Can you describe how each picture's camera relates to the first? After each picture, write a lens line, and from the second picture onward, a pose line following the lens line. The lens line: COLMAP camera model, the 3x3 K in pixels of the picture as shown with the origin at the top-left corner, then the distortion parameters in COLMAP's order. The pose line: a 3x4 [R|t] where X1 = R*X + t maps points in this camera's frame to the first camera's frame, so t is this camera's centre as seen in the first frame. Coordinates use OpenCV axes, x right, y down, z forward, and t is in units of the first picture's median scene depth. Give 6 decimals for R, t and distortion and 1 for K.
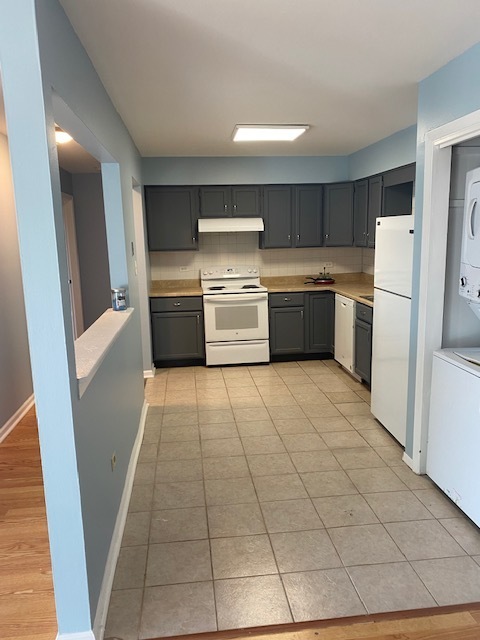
lens RADIAL K [[486.0, 0, 242.0], [0, 486.0, 315.7], [0, 0, 1]] dist [0.006783, -0.029732]
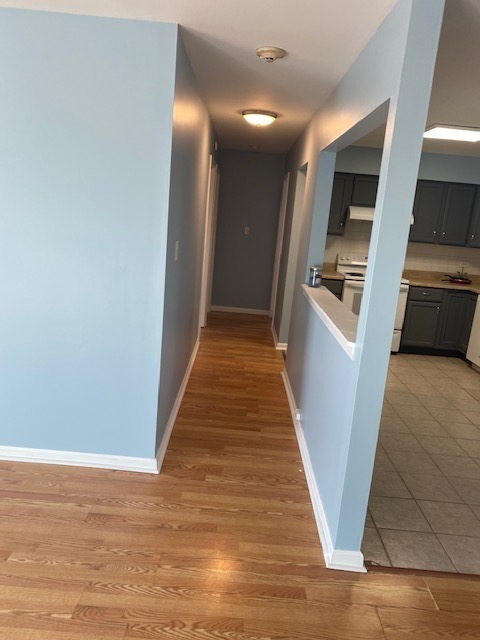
lens RADIAL K [[486.0, 0, 237.2], [0, 486.0, 323.6], [0, 0, 1]] dist [0.006783, -0.029732]
pose [[0.983479, 0.137537, -0.117699, -0.170257], [-0.130435, 0.989252, 0.066085, 0.012449], [0.125523, -0.049642, 0.990848, -0.070345]]
